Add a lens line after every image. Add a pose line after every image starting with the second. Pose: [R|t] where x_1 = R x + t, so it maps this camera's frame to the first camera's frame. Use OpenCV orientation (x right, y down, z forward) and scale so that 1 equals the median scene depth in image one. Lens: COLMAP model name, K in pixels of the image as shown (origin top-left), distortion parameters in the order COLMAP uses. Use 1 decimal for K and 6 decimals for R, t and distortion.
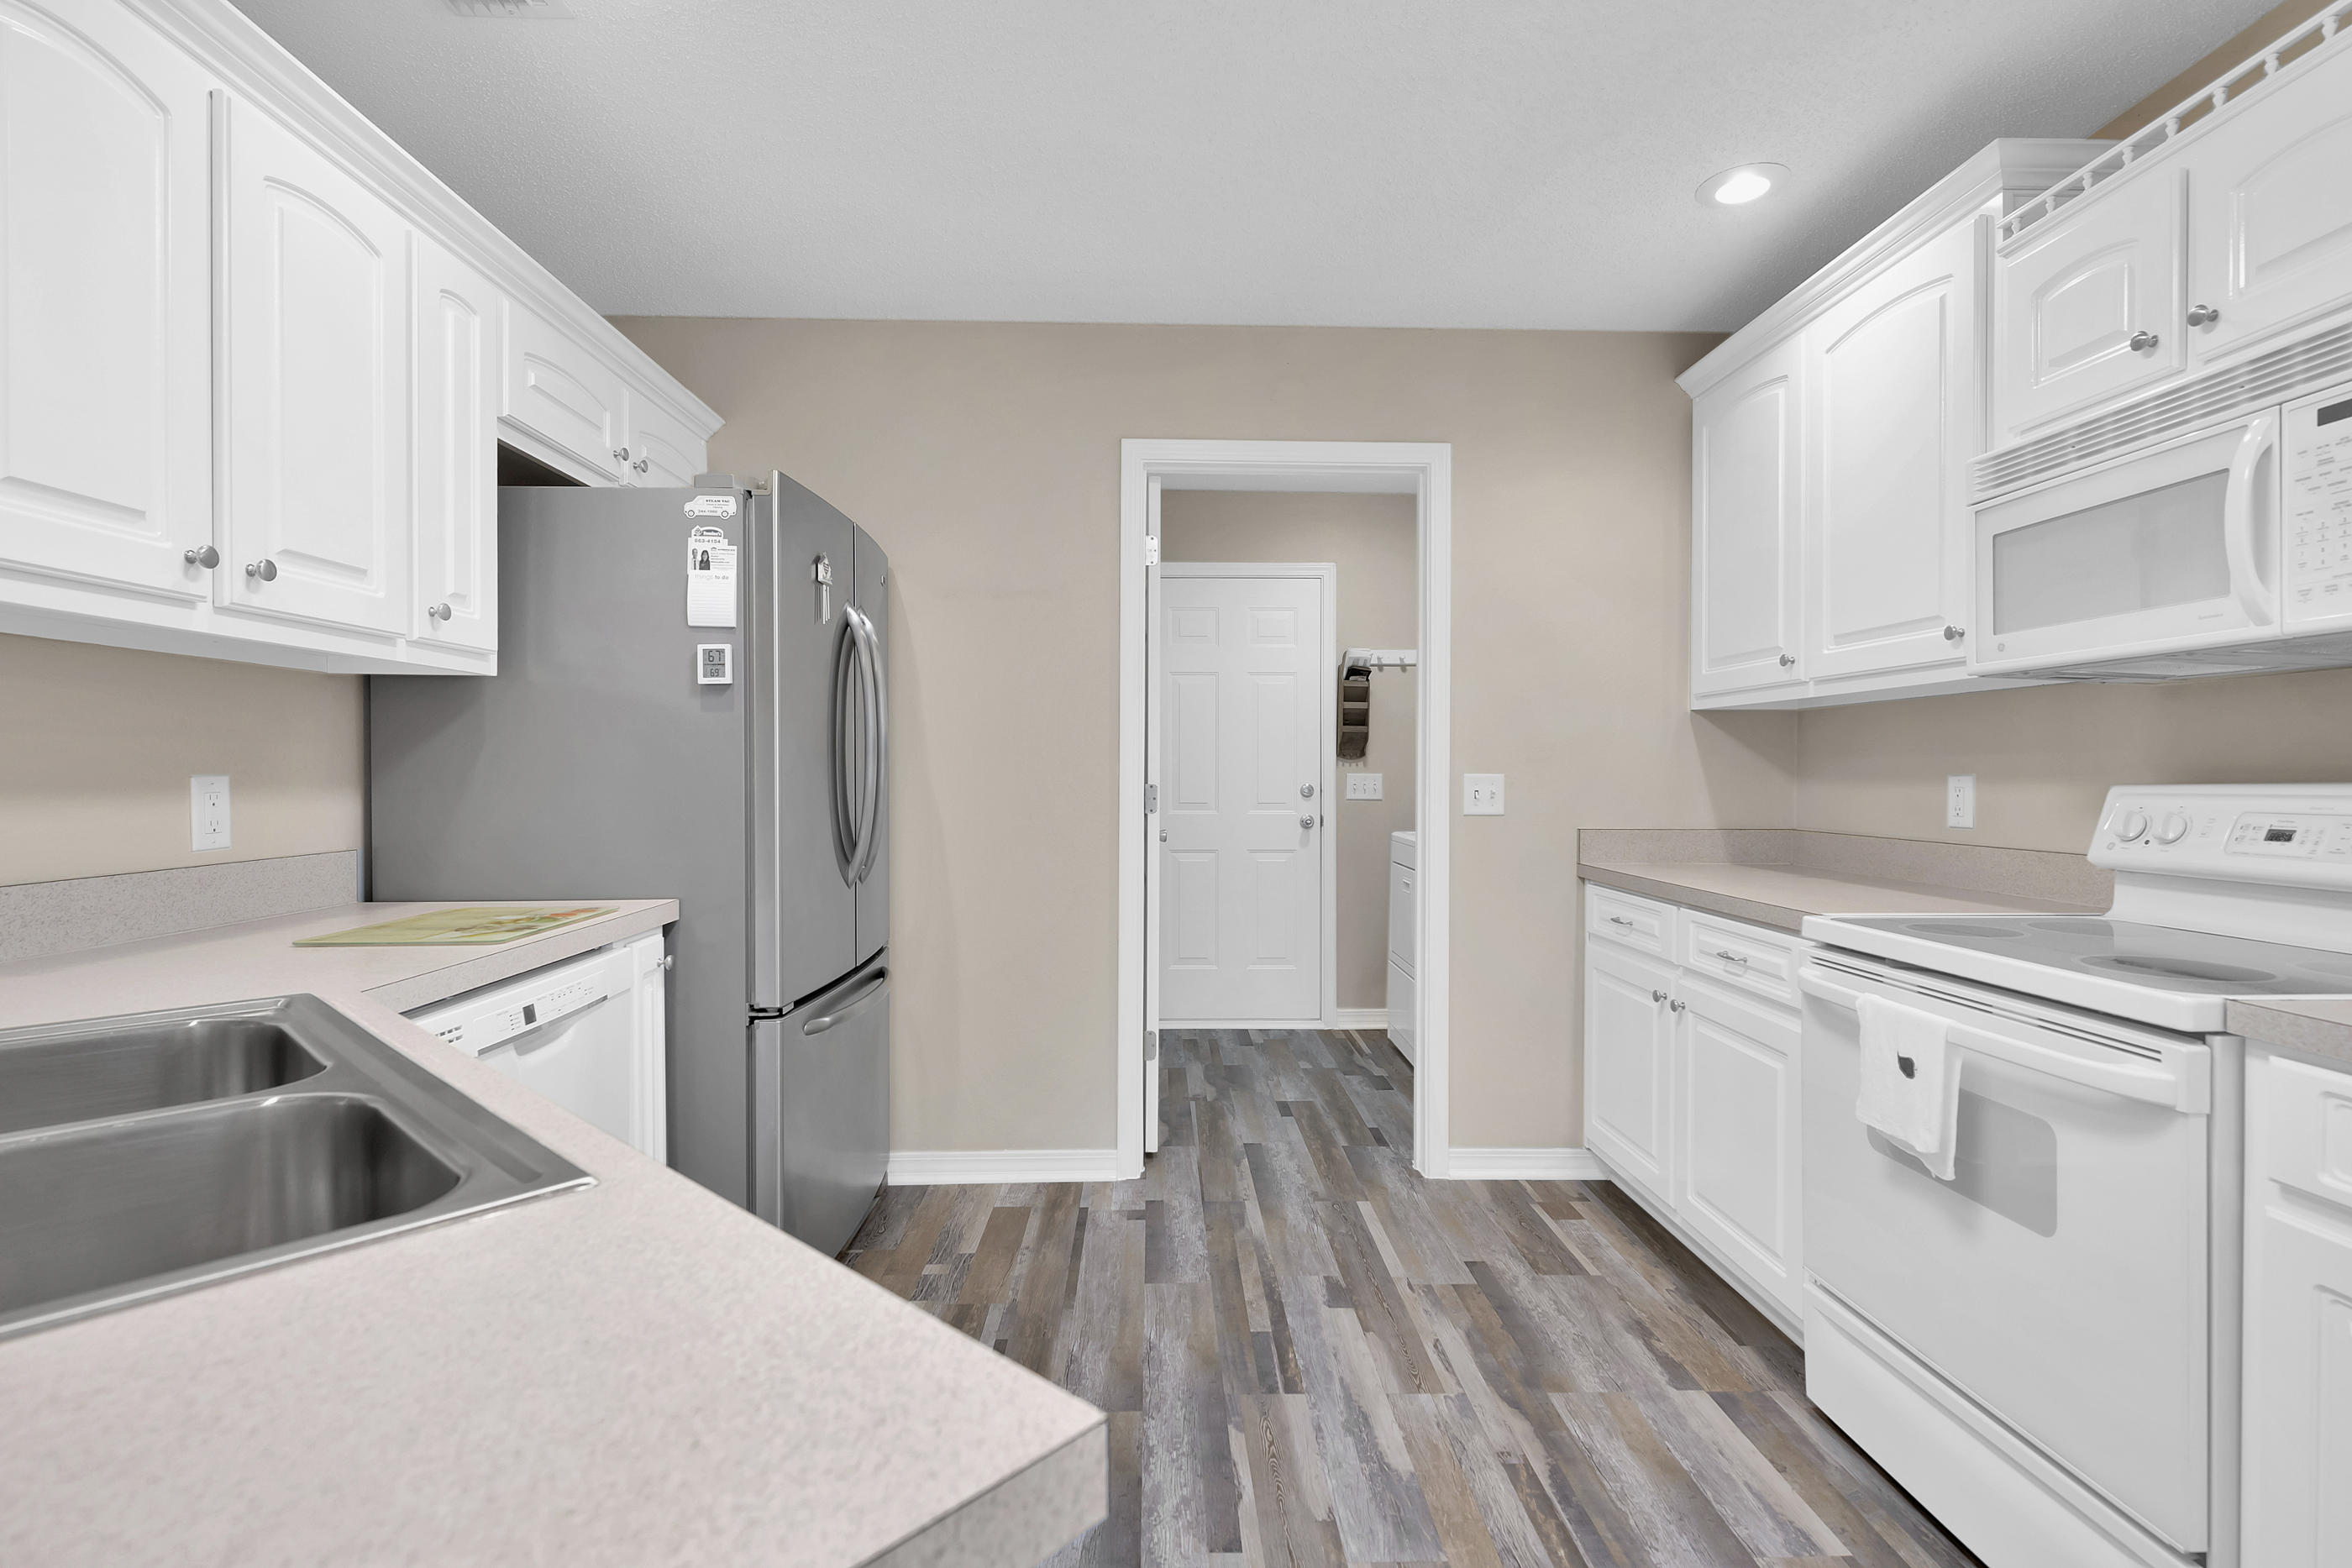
lens RADIAL K [[1094.6, 0, 1175.5], [0, 1094.6, 785.8], [0, 0, 1]] dist [0.009454, -0.007603]
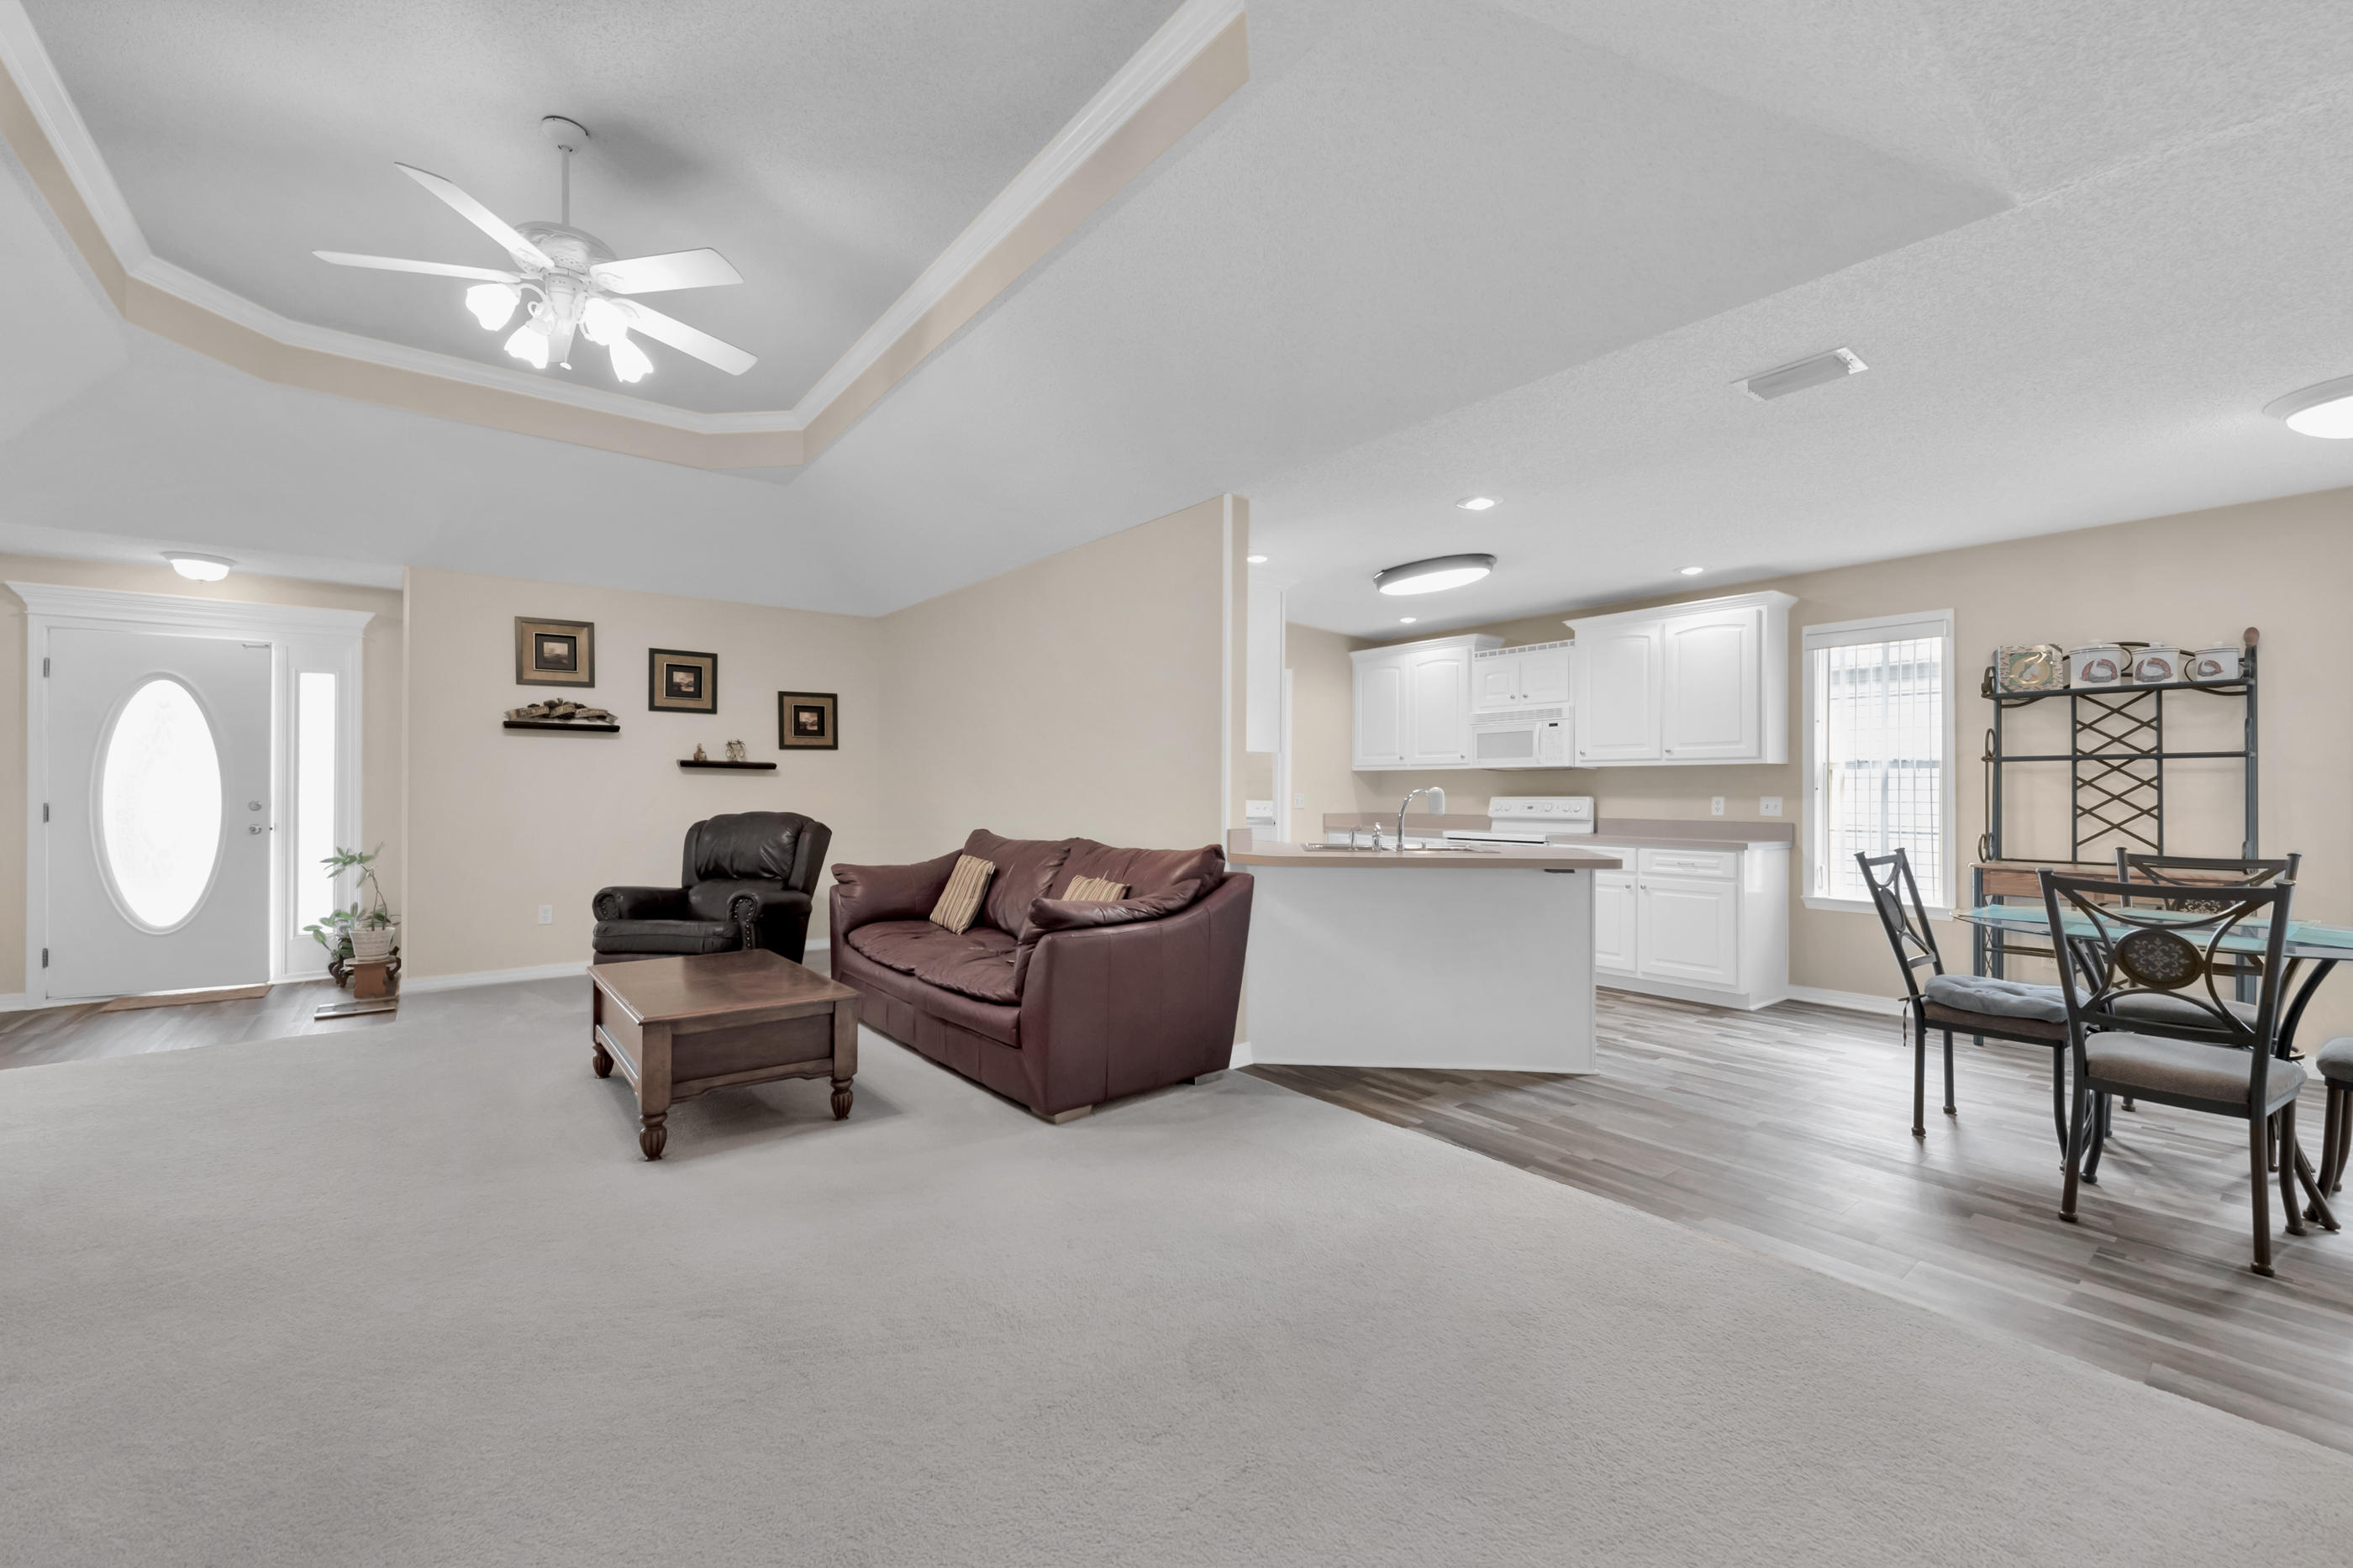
lens RADIAL K [[943.3, 0, 1188.9], [0, 943.3, 788.7], [0, 0, 1]] dist [0.002572, -0.003106]
pose [[0.796644, 0.005731, 0.604422, -1.946441], [0.002779, 0.999910, -0.013144, 0.011382], [-0.604443, 0.012151, 0.796556, -0.984022]]
